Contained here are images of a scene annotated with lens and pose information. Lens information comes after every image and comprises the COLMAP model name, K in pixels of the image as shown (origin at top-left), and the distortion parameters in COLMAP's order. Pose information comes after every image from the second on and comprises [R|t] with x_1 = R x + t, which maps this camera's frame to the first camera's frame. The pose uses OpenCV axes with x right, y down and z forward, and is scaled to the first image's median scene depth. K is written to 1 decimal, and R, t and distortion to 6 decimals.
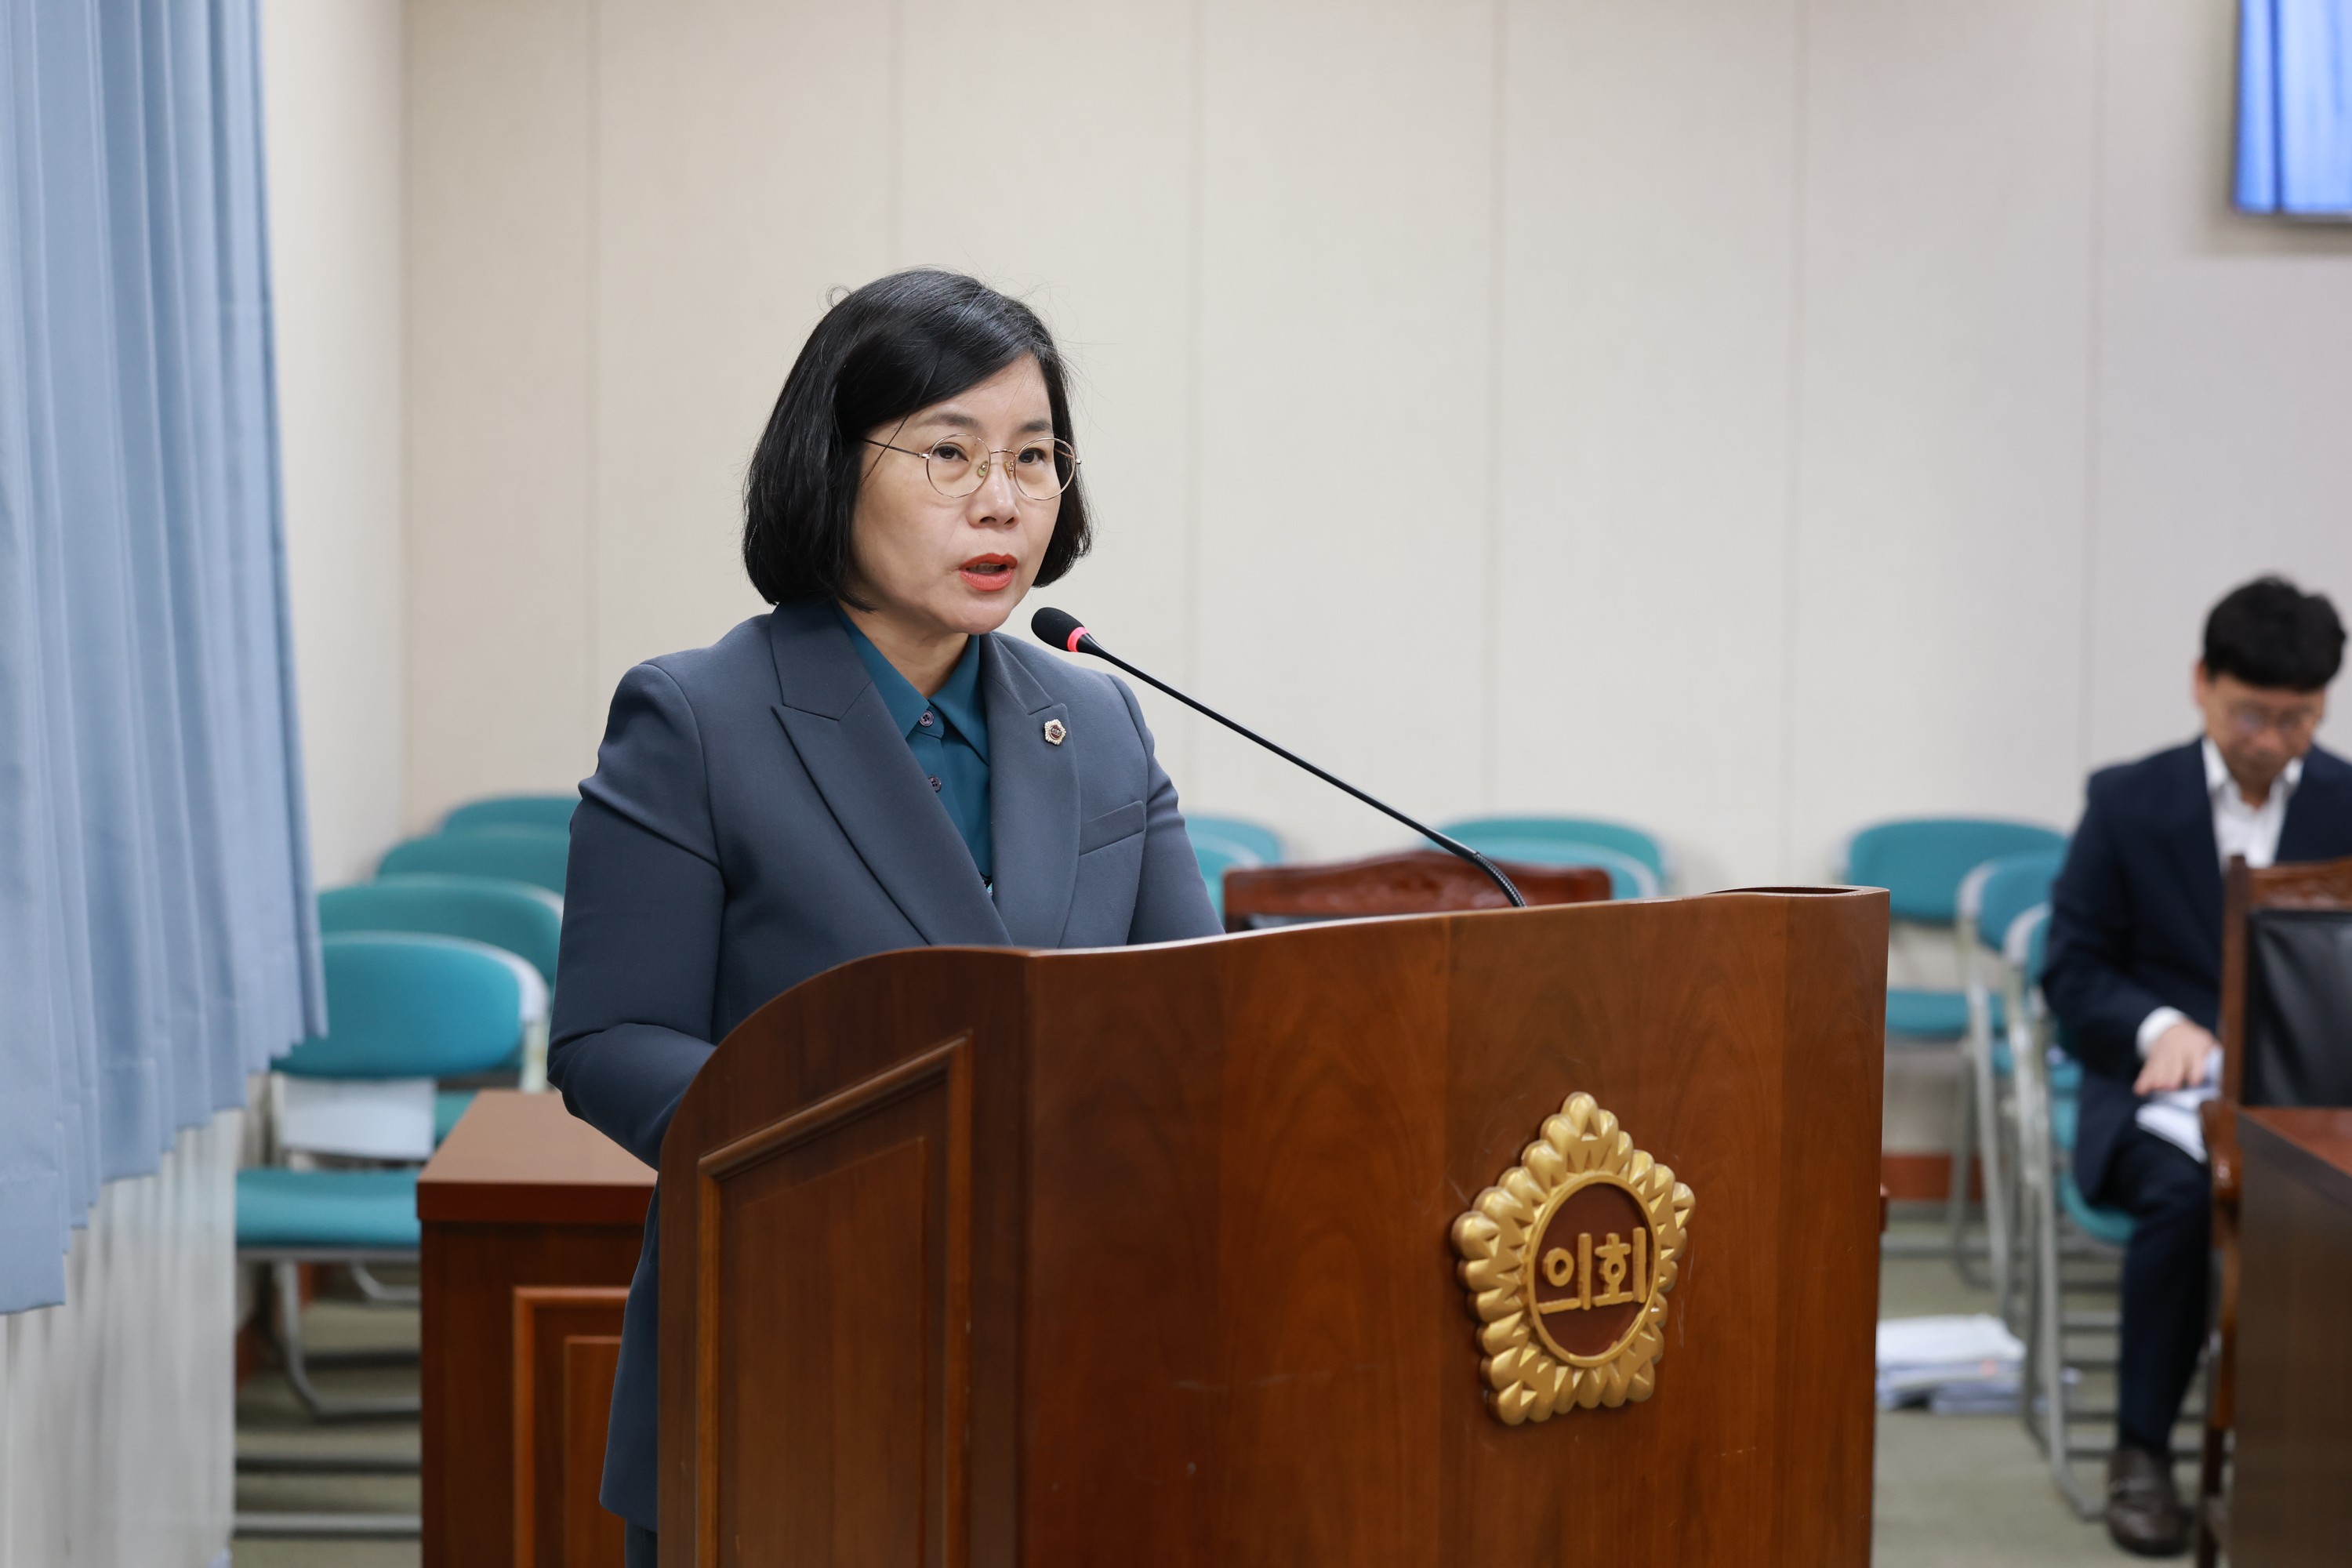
lens RADIAL K [[5275.1, 0, 1199.1], [0, 5275.1, 787.7], [0, 0, 1]] dist [0.031870, 0.000000]
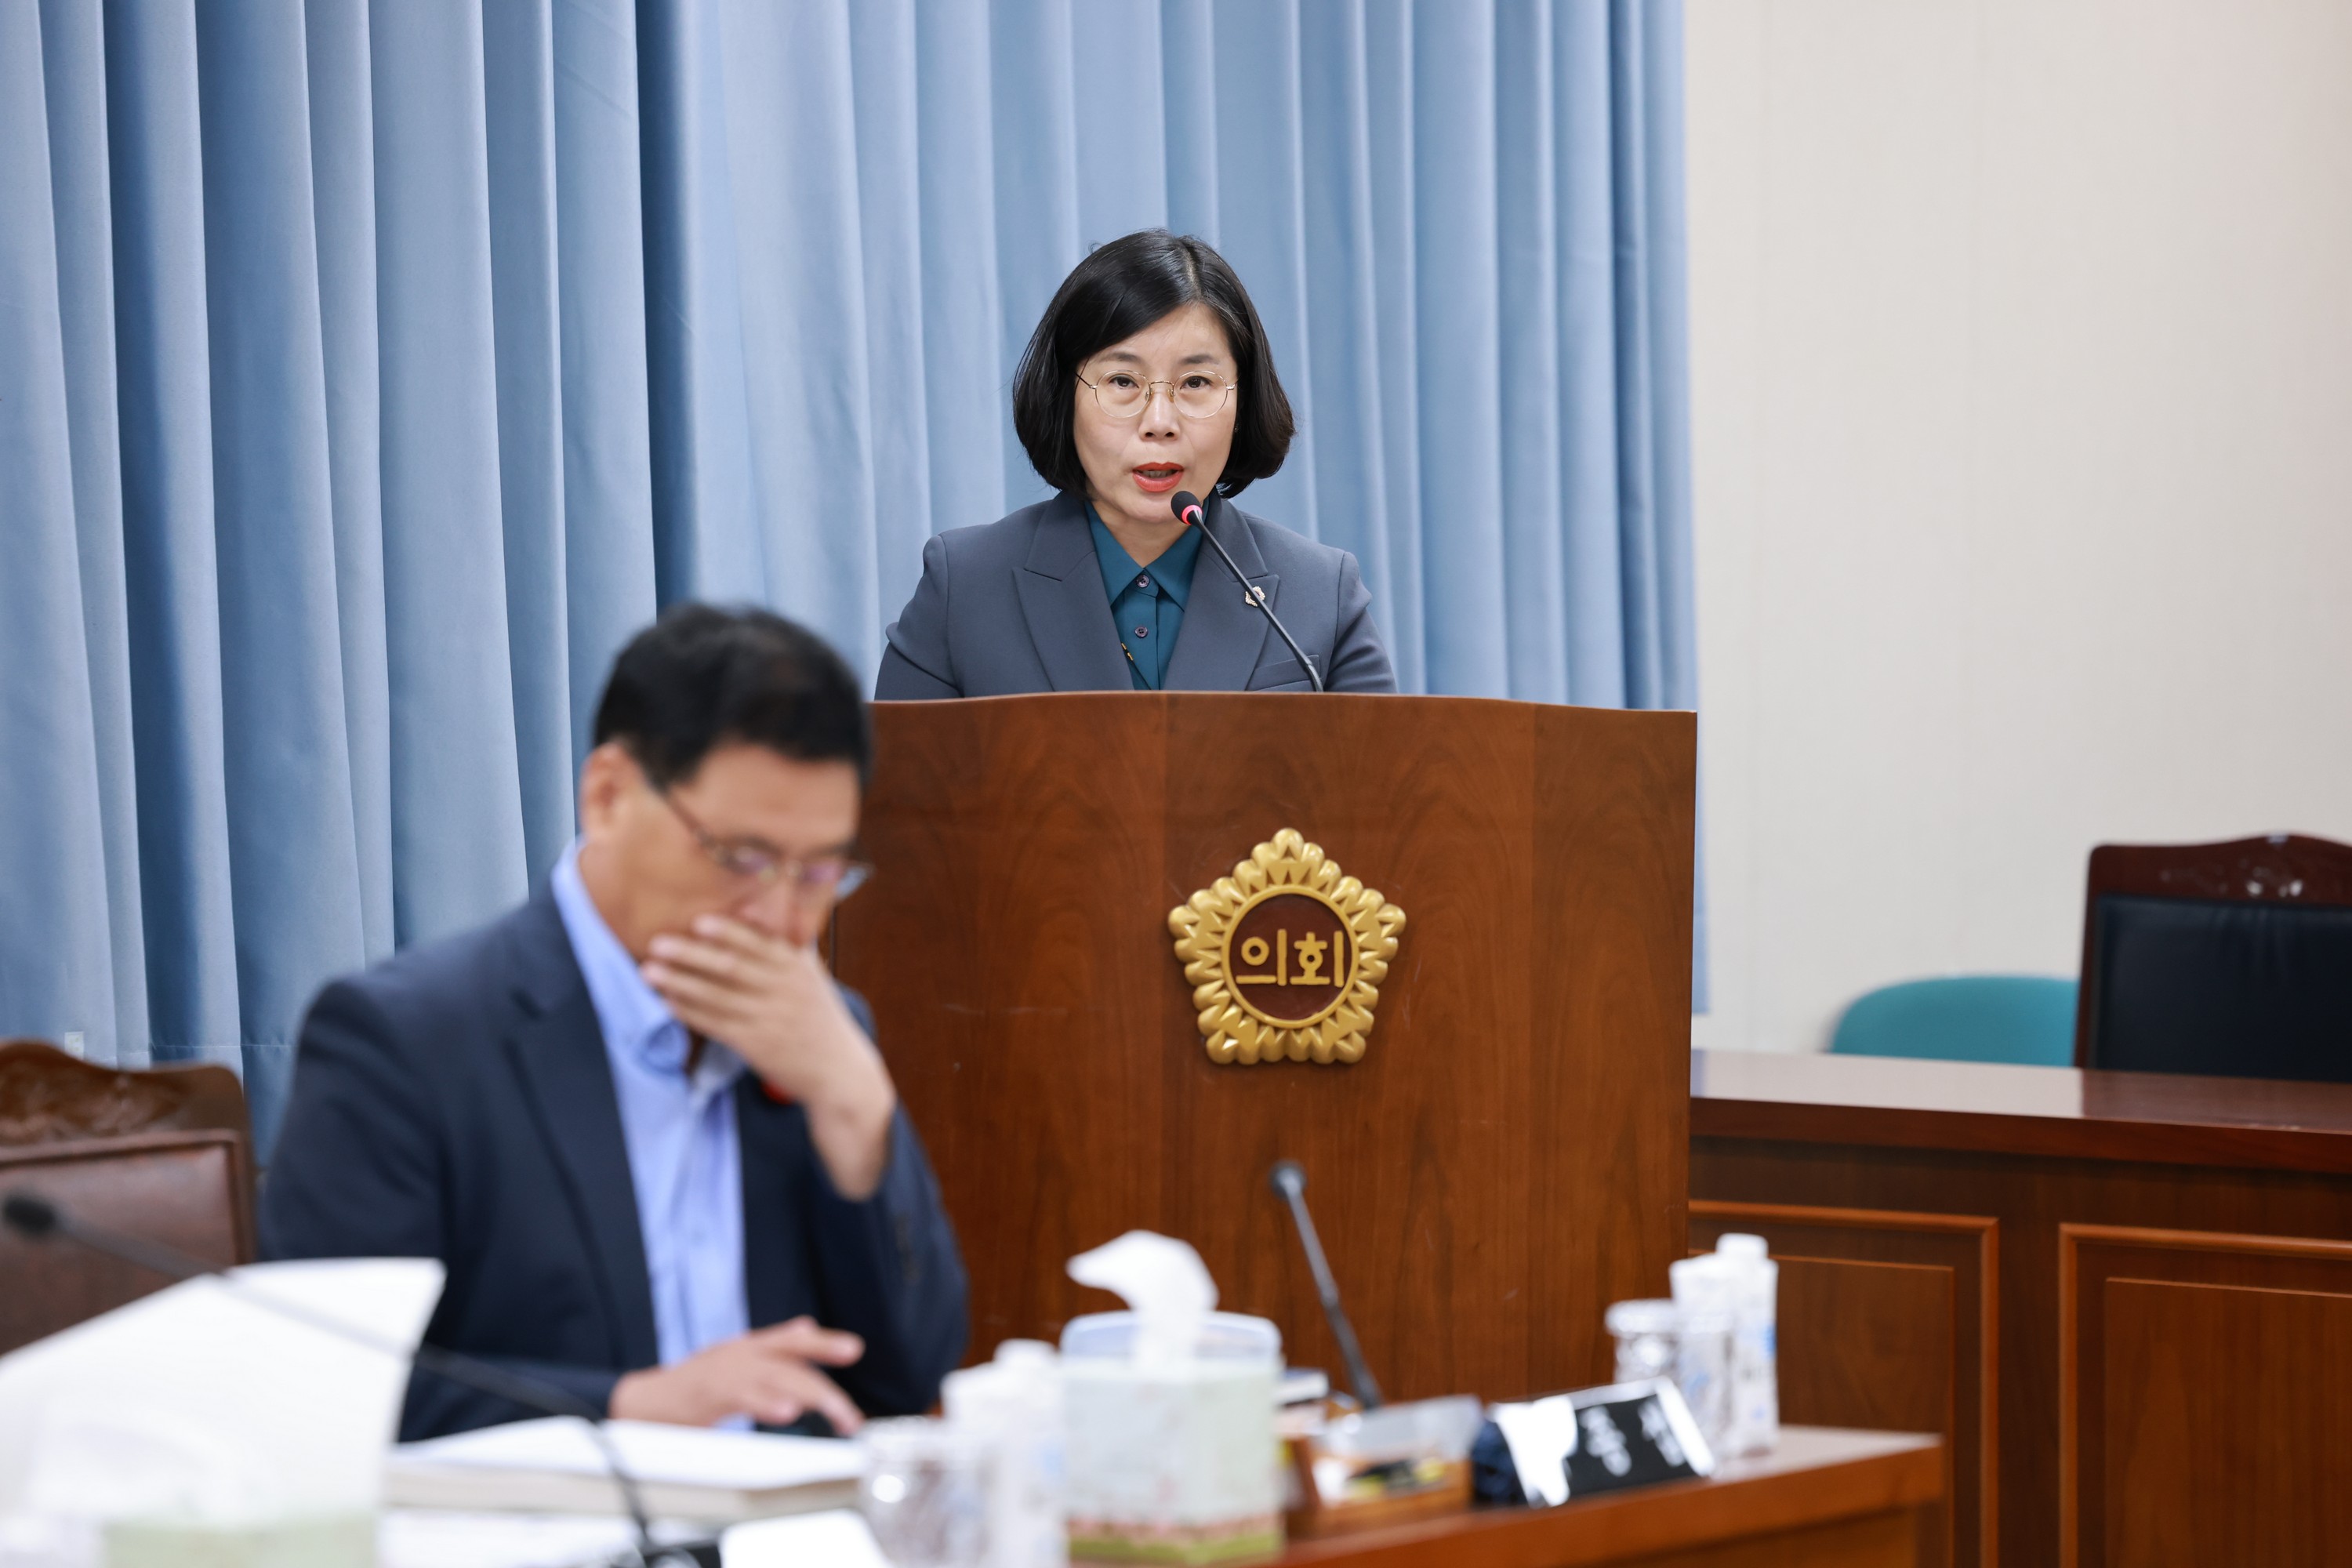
lens RADIAL K [[9145.3, 0, 1183.4], [0, 9145.3, 793.2], [0, 0, 1]] dist [0.480967, 0.000000]
pose [[0.840338, 0.019019, -0.541729, 1.334832], [-0.047510, 0.998123, -0.038656, 0.141232], [0.539977, 0.058221, 0.839664, -1.015119]]
